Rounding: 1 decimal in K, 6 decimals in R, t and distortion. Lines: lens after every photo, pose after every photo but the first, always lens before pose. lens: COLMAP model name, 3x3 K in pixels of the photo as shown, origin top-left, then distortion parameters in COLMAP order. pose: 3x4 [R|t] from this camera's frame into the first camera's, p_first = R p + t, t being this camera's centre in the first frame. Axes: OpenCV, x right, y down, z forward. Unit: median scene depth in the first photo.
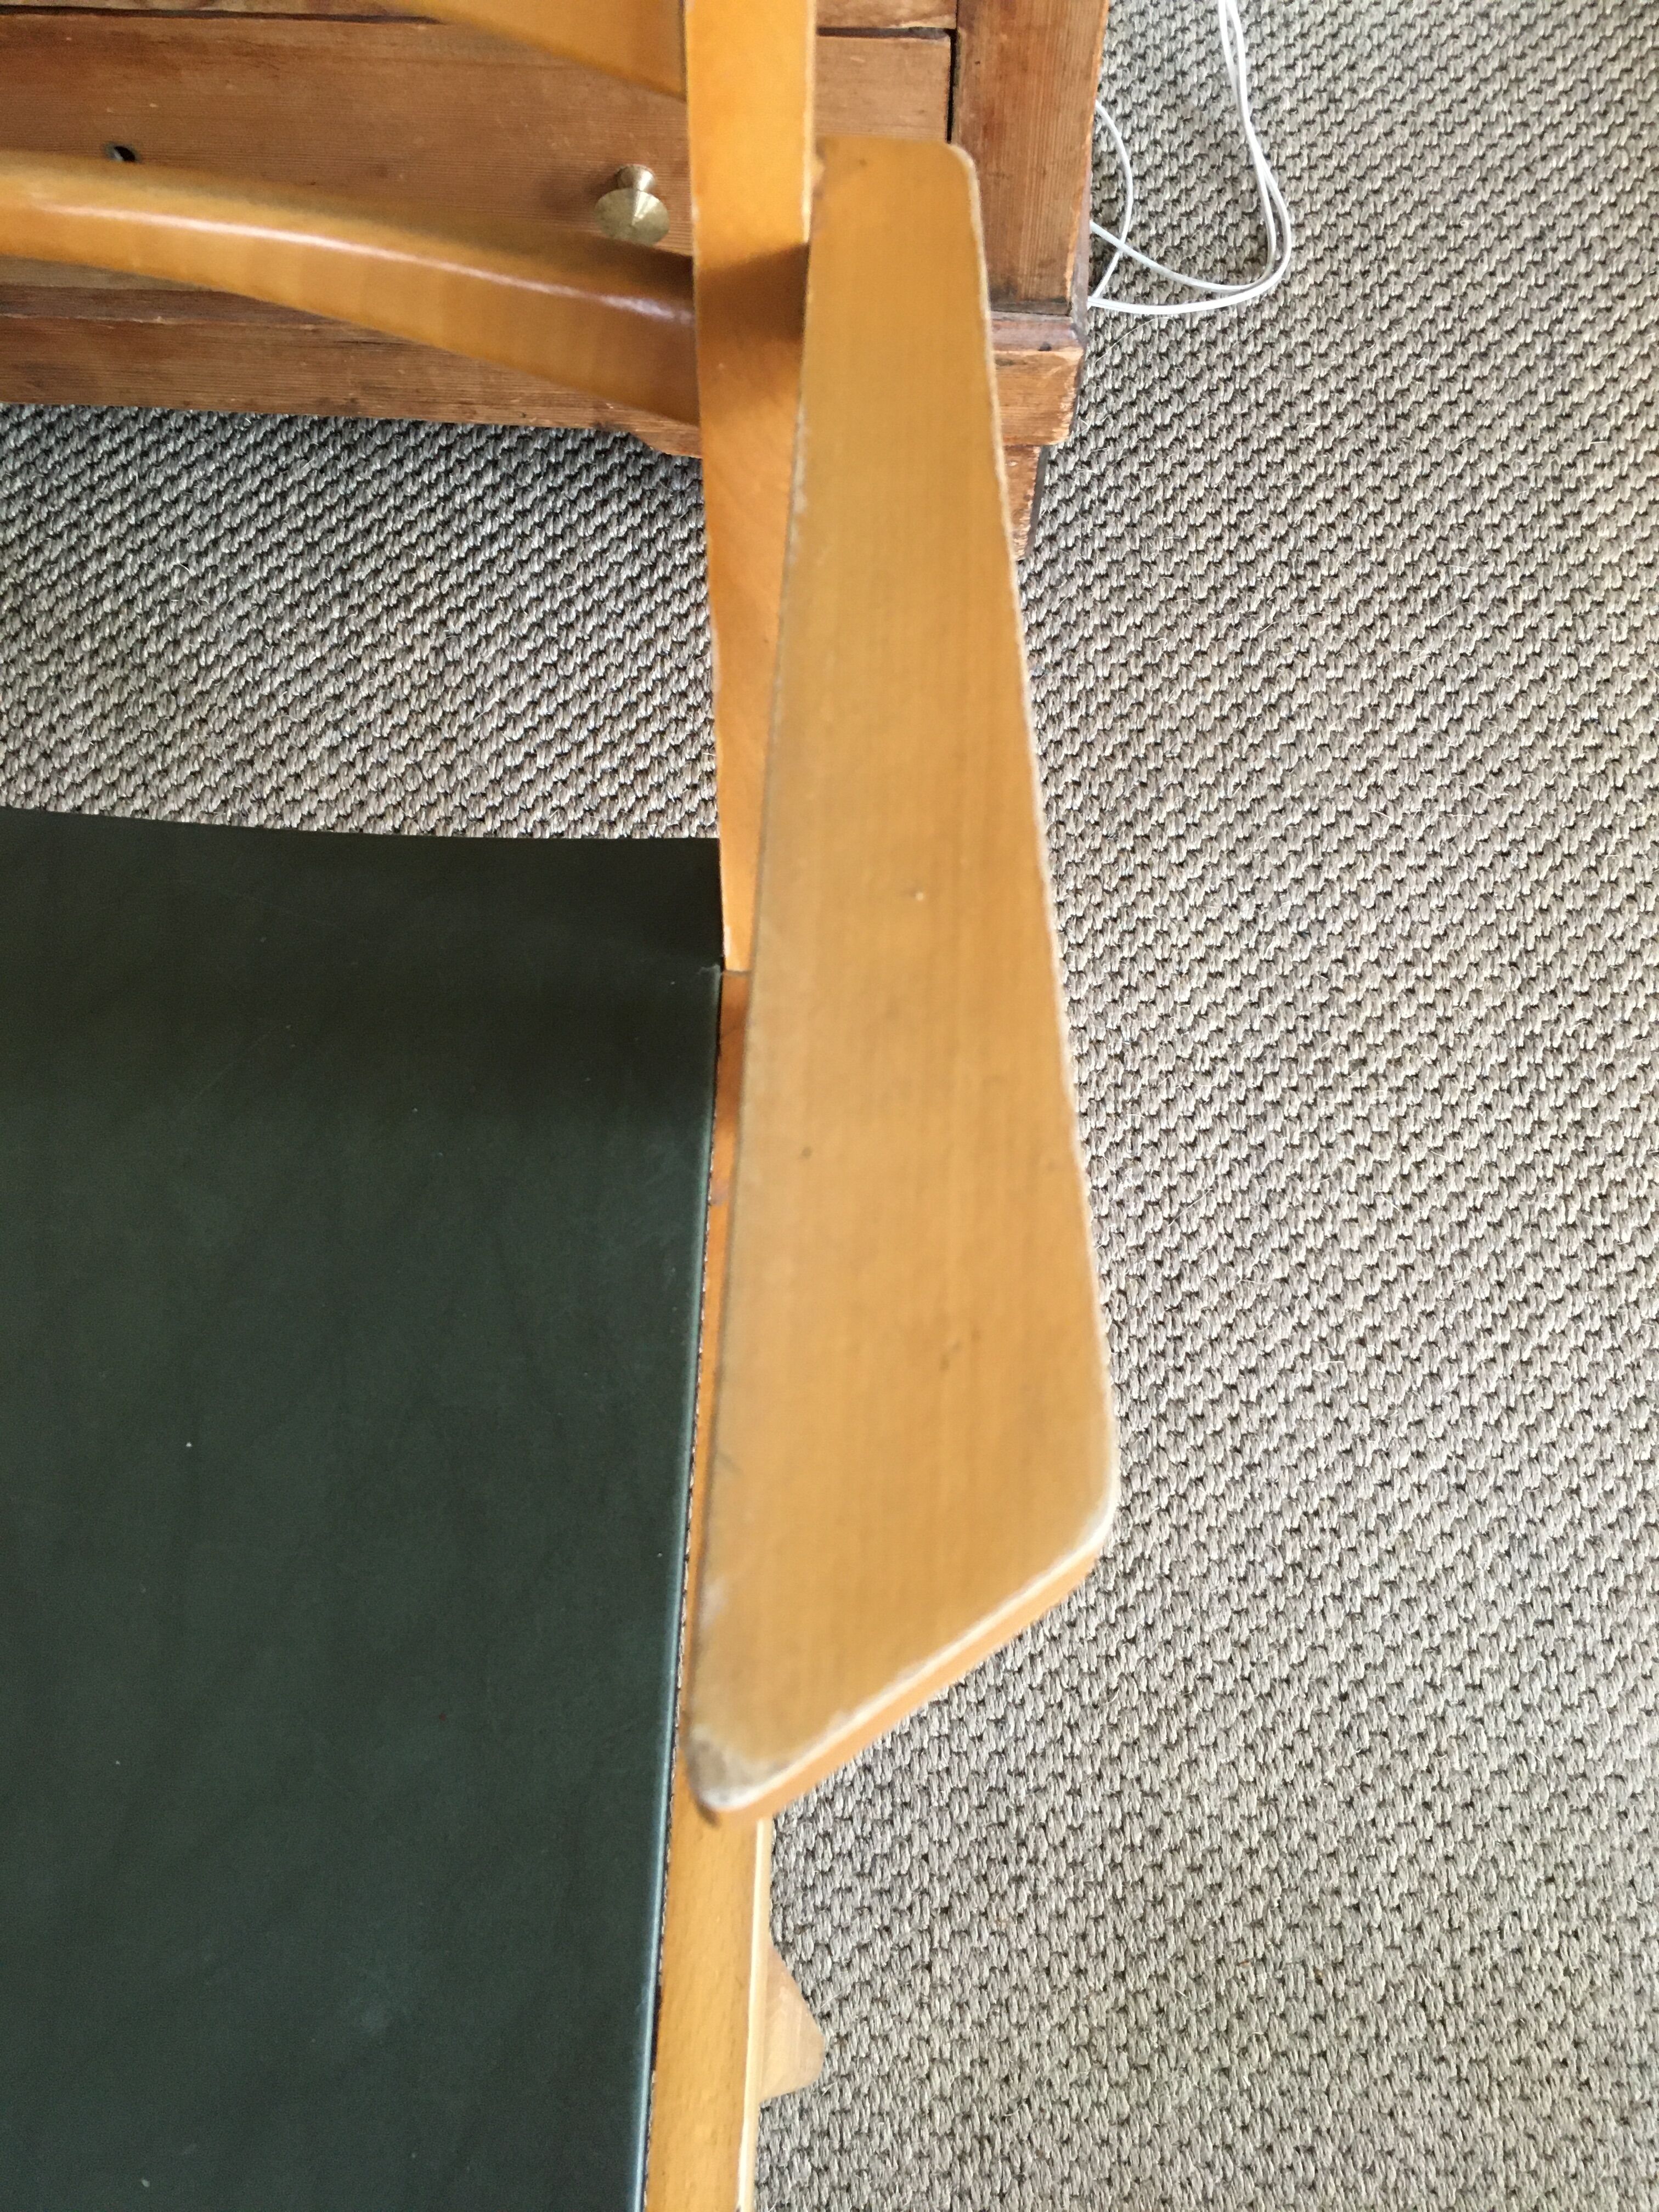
lens RADIAL K [[1908.7, 0, 839.6], [0, 1908.7, 1110.7], [0, 0, 1]] dist [0.085287, -0.120733]
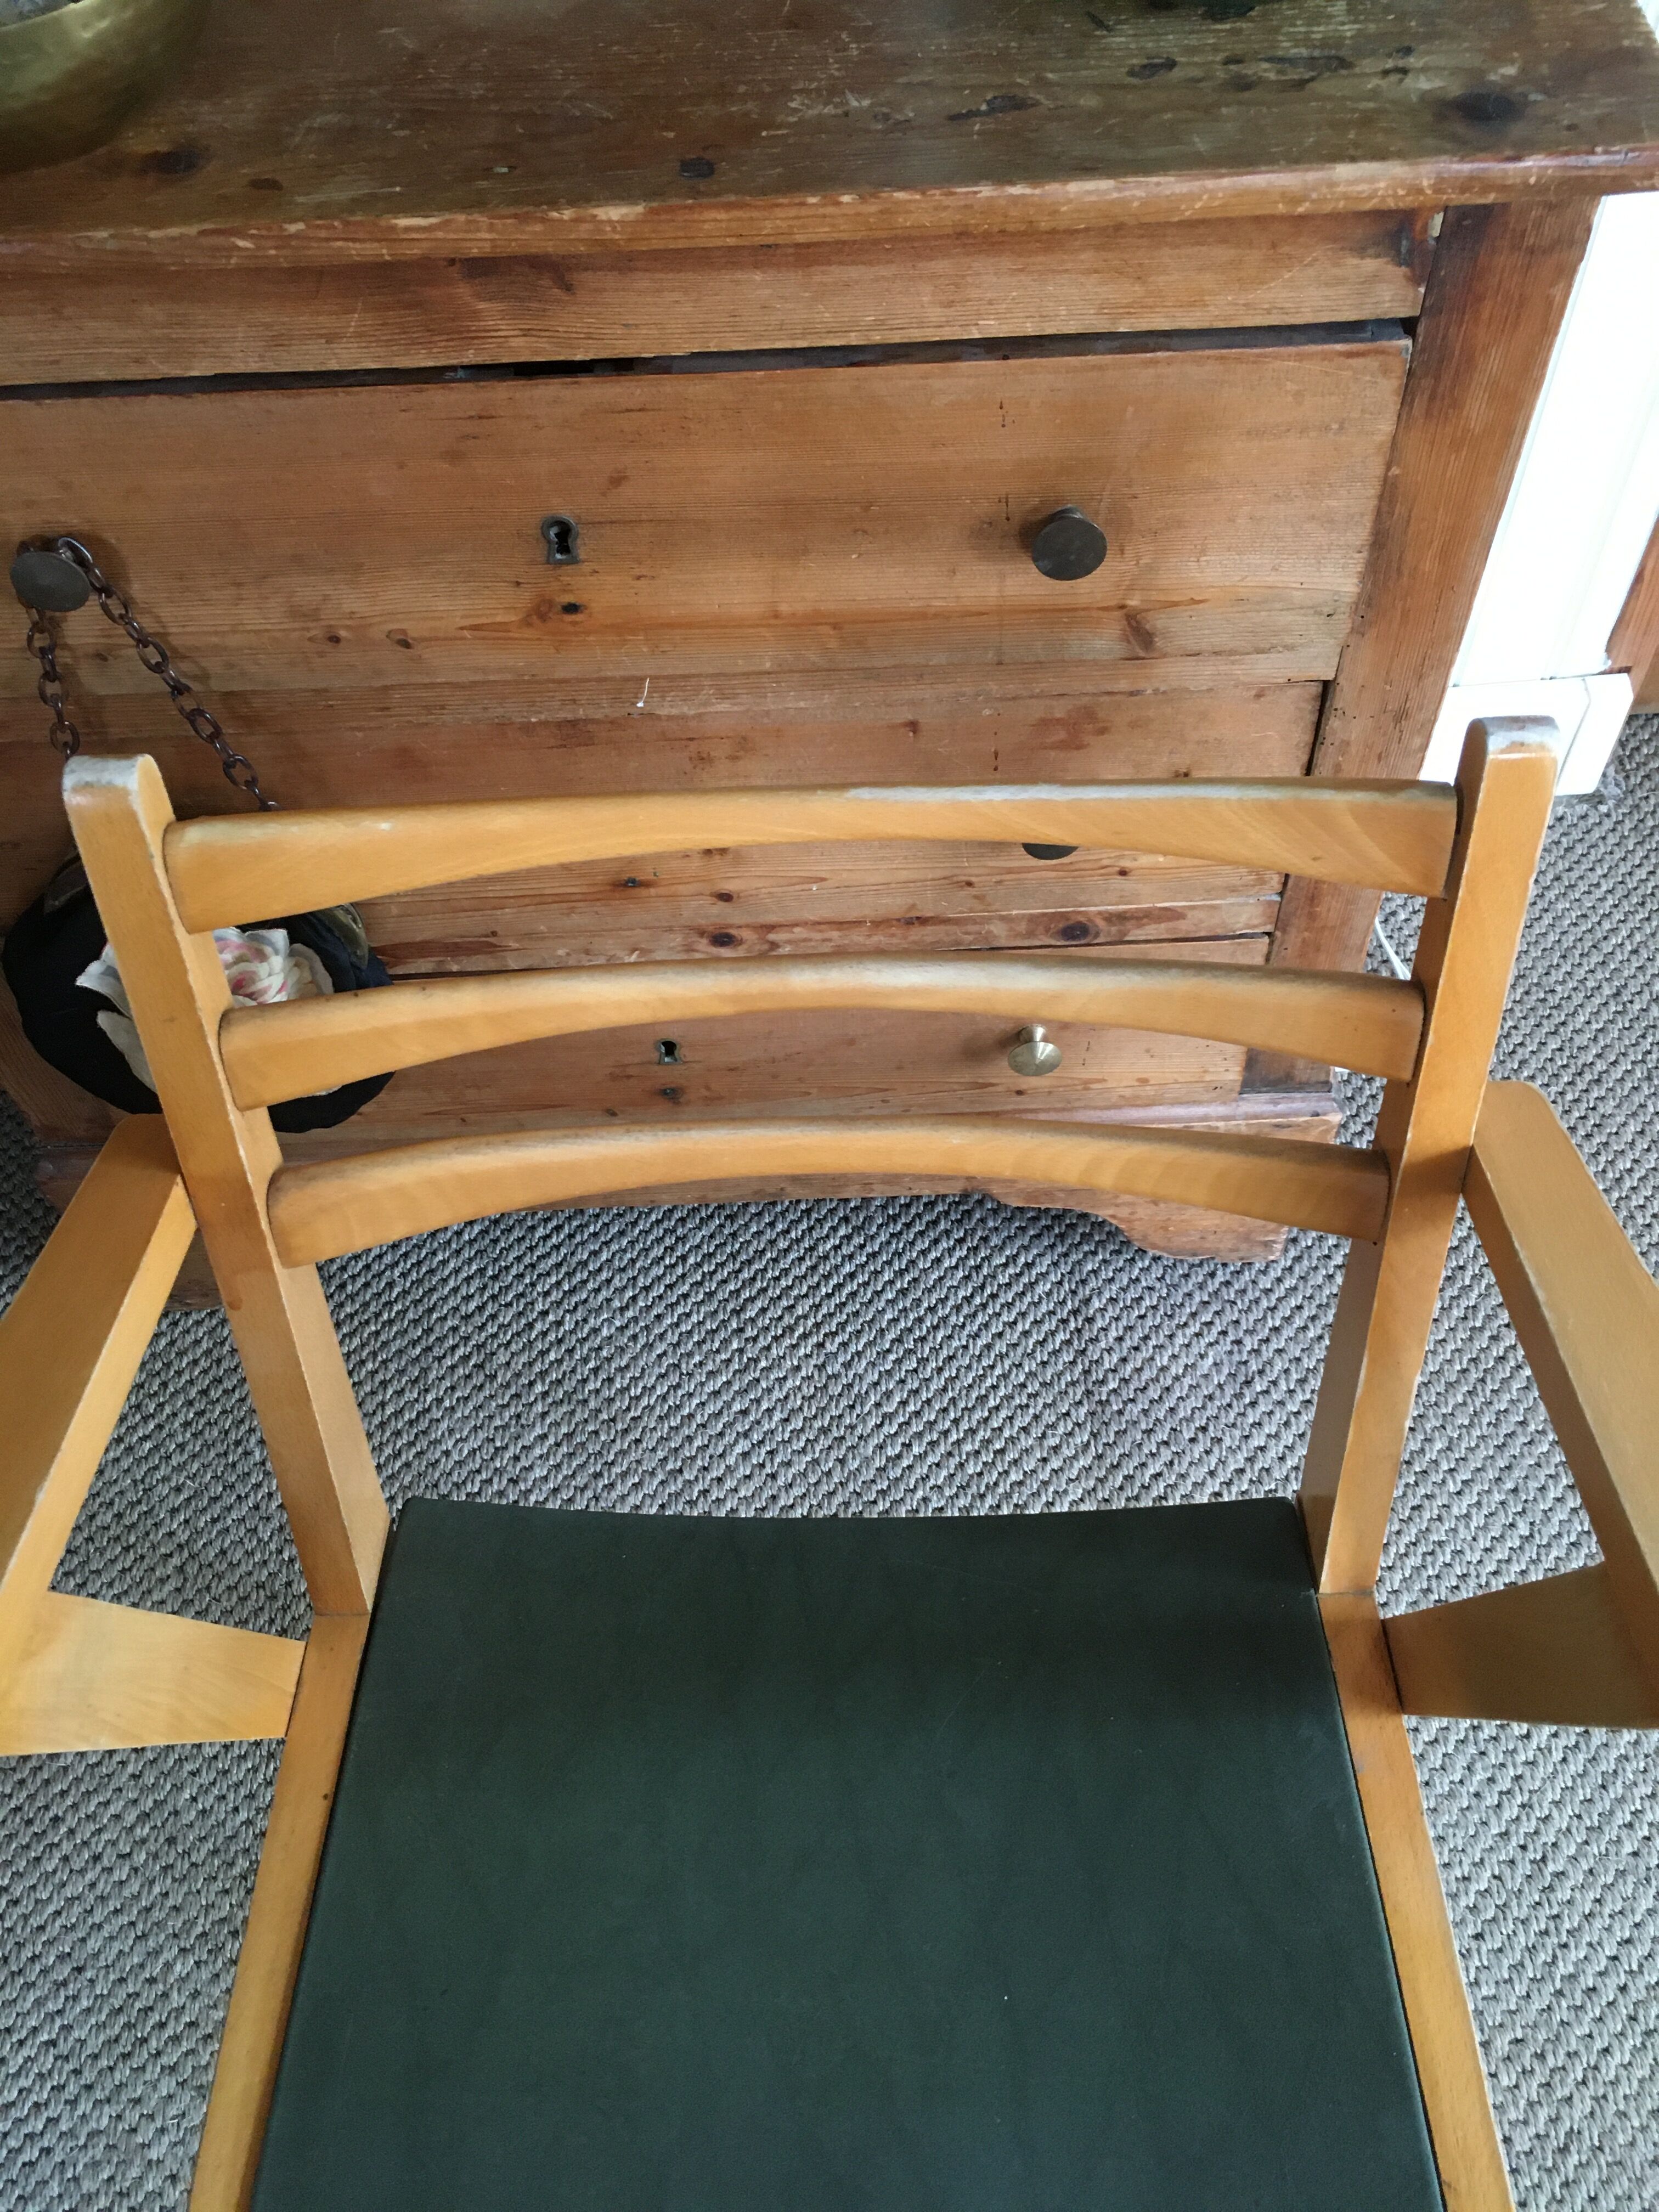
lens RADIAL K [[1908.7, 0, 836.8], [0, 1908.7, 1087.5], [0, 0, 1]] dist [0.085287, -0.120733]
pose [[0.996626, -0.078401, 0.024285, -0.225138], [0.081963, 0.935120, -0.344720, 0.019282], [0.004317, 0.345547, 0.938391, -0.233058]]
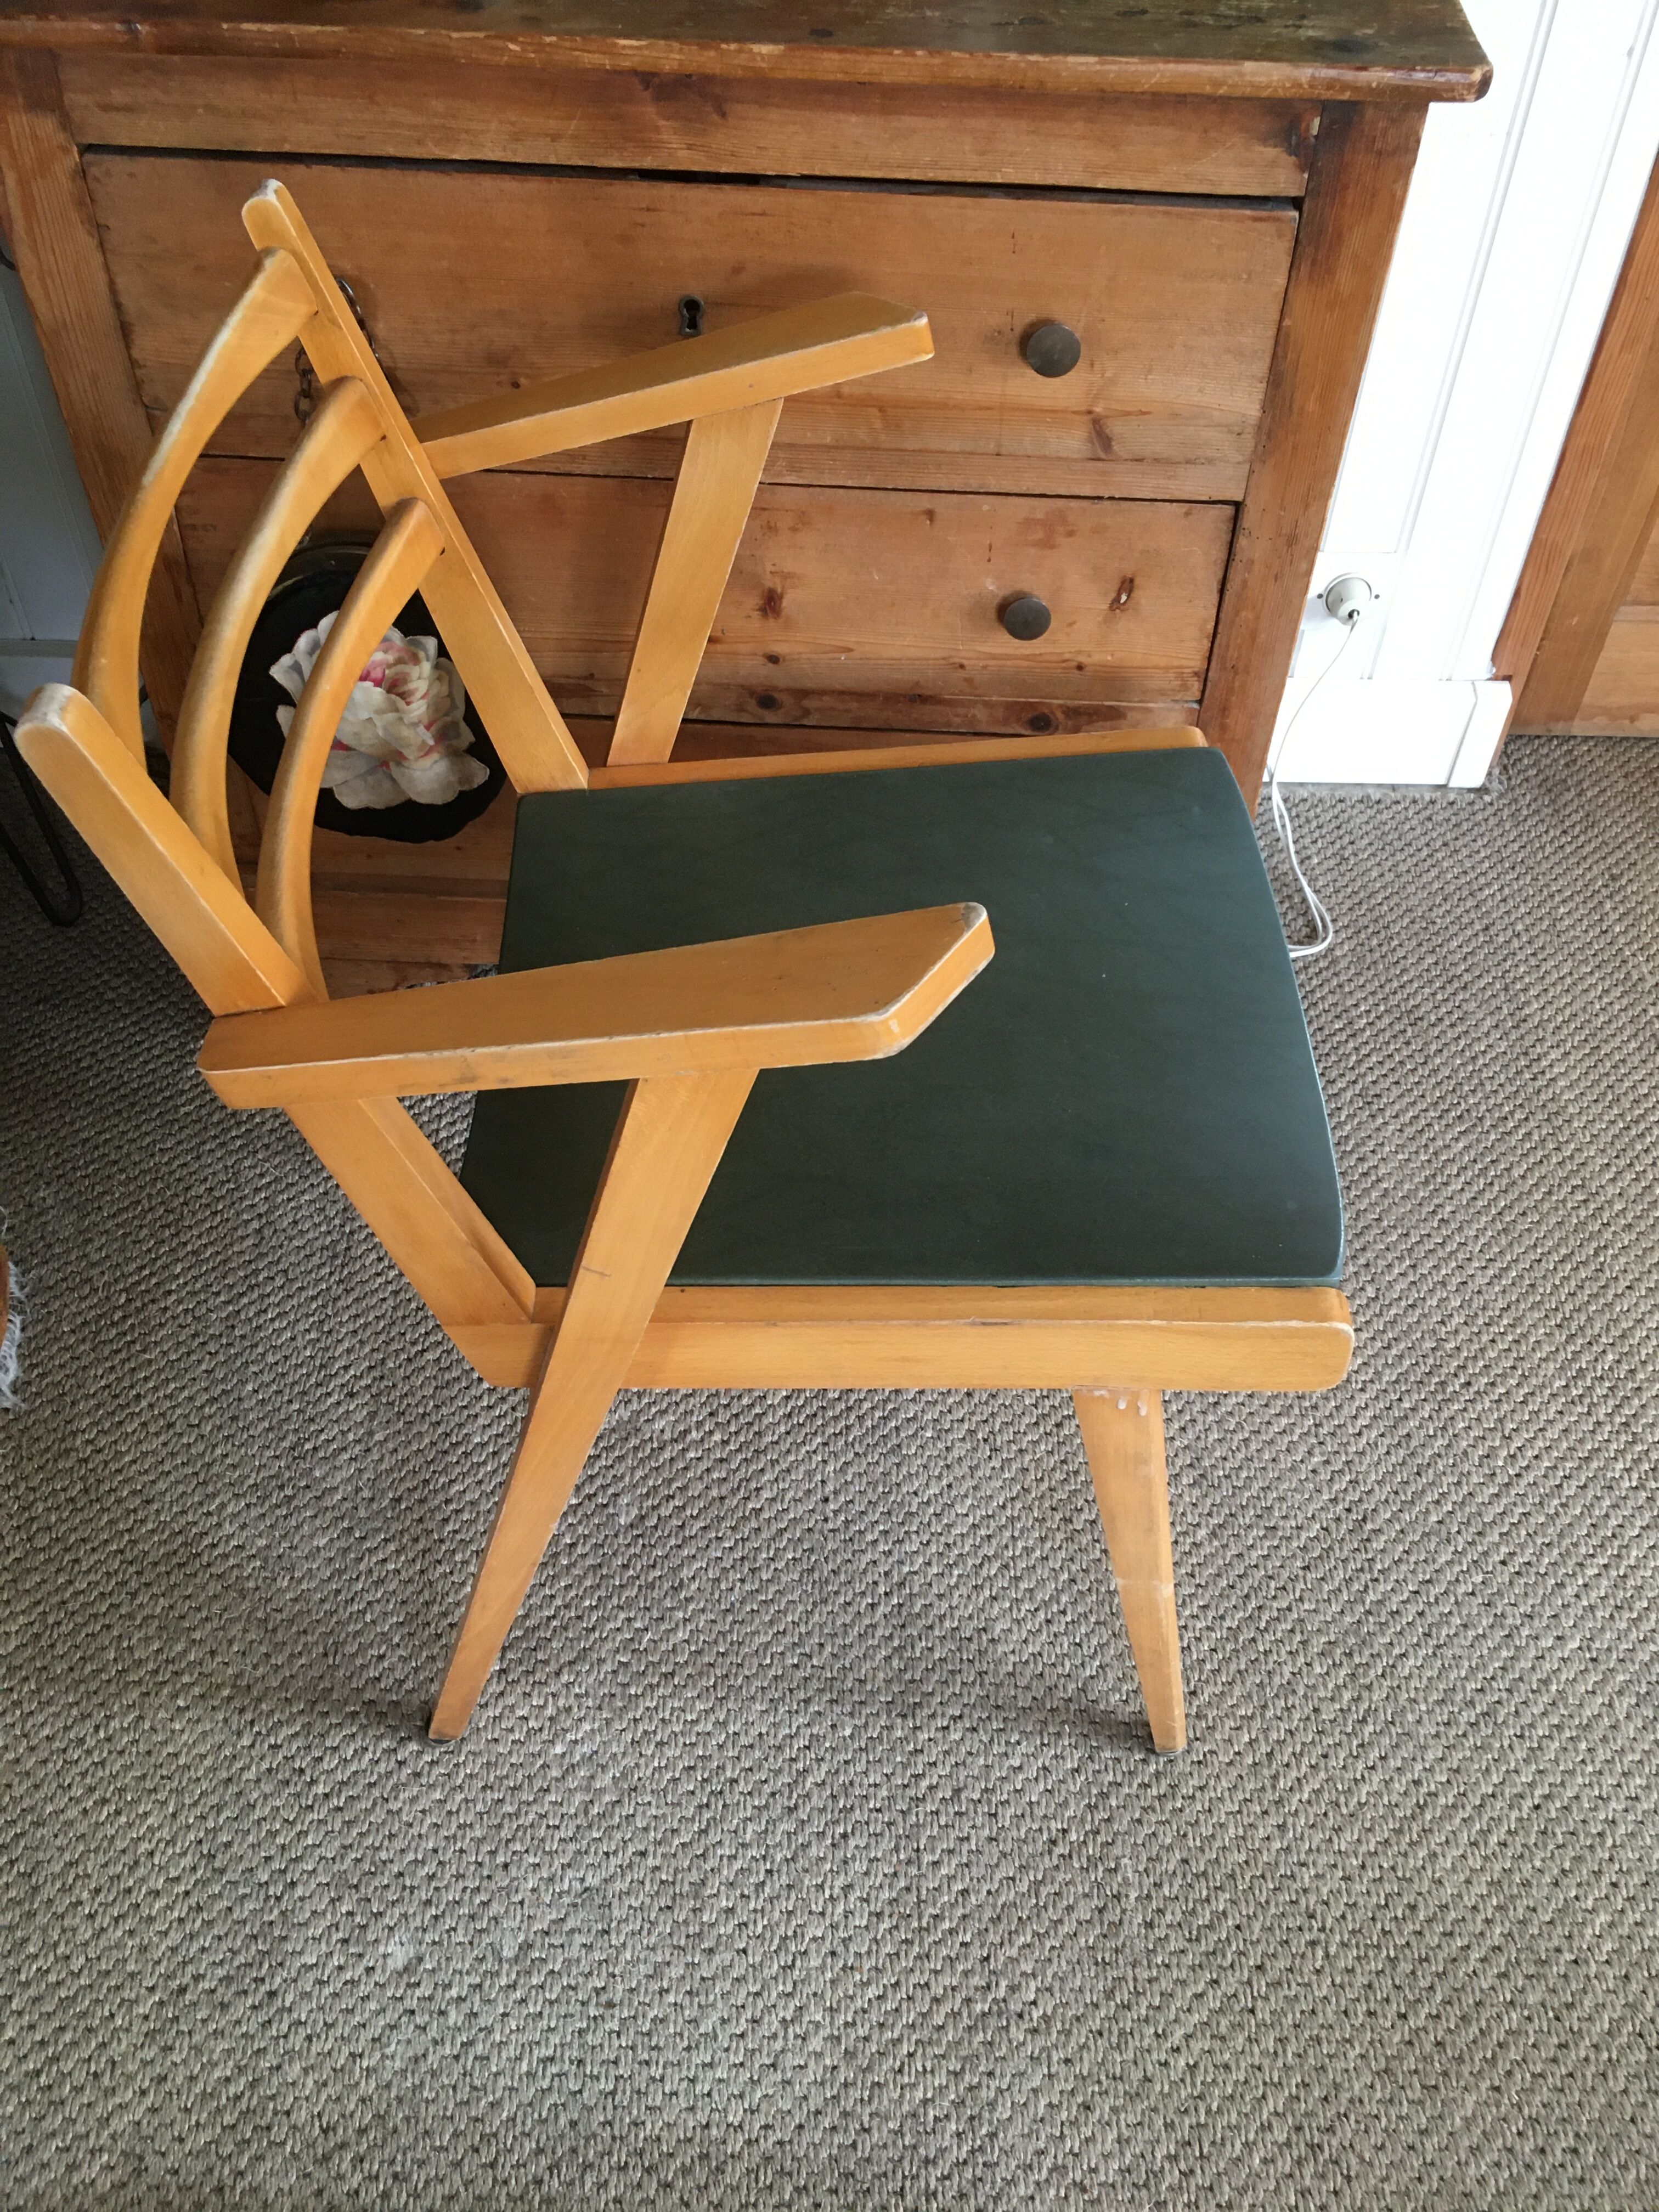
lens RADIAL K [[1908.7, 0, 843.0], [0, 1908.7, 1086.3], [0, 0, 1]] dist [0.085287, -0.120733]
pose [[0.999001, 0.018343, 0.040743, -0.251987], [0.002729, 0.885099, -0.465394, 0.438967], [-0.044598, 0.465040, 0.884165, -0.347300]]
